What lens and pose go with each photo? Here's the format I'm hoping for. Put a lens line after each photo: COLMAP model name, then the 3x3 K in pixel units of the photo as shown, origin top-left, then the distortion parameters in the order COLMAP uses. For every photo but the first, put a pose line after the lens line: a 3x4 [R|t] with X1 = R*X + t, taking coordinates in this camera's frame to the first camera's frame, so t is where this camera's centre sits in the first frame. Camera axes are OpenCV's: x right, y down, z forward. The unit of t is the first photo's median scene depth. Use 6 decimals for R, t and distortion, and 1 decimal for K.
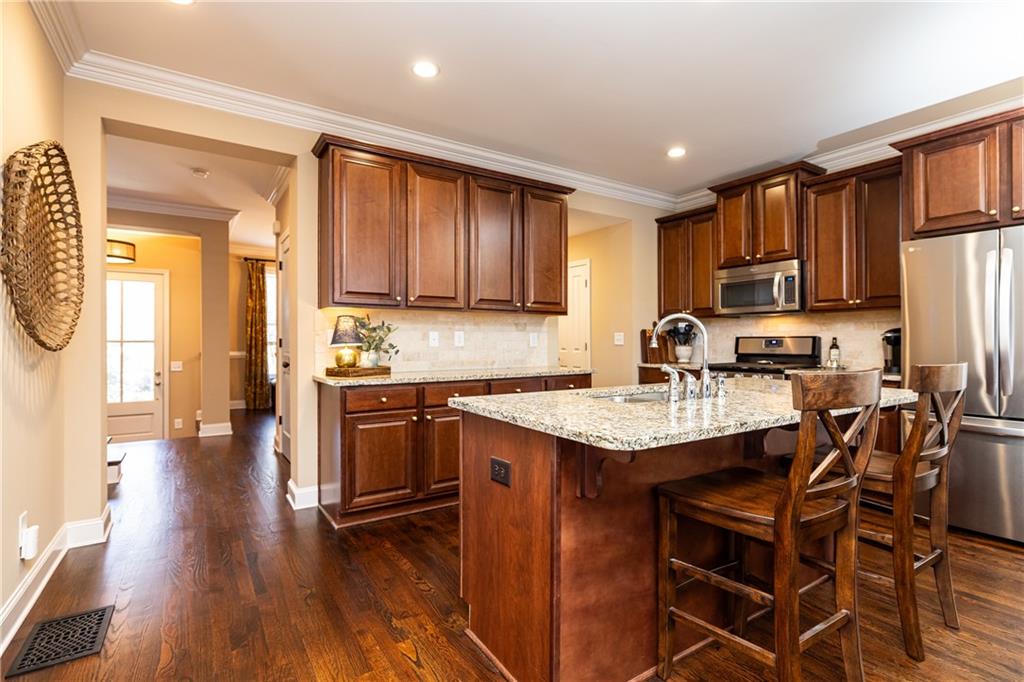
lens RADIAL K [[490.2, 0, 514.2], [0, 490.2, 339.6], [0, 0, 1]] dist [-0.010861, -0.000144]
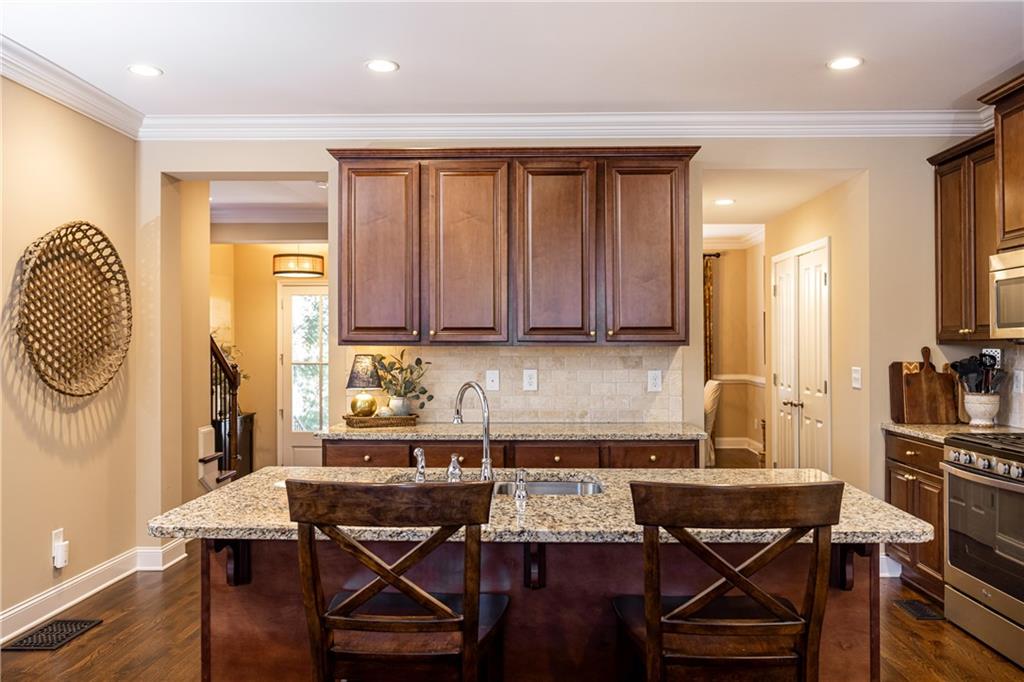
lens RADIAL K [[802.3, 0, 512.0], [0, 802.3, 341.0], [0, 0, 1]] dist [-0.016093, -0.008095]
pose [[0.813201, -0.003959, -0.581969, 0.644340], [0.002887, 0.999992, -0.002768, -0.064519], [0.581976, 0.000571, 0.813206, 0.018018]]
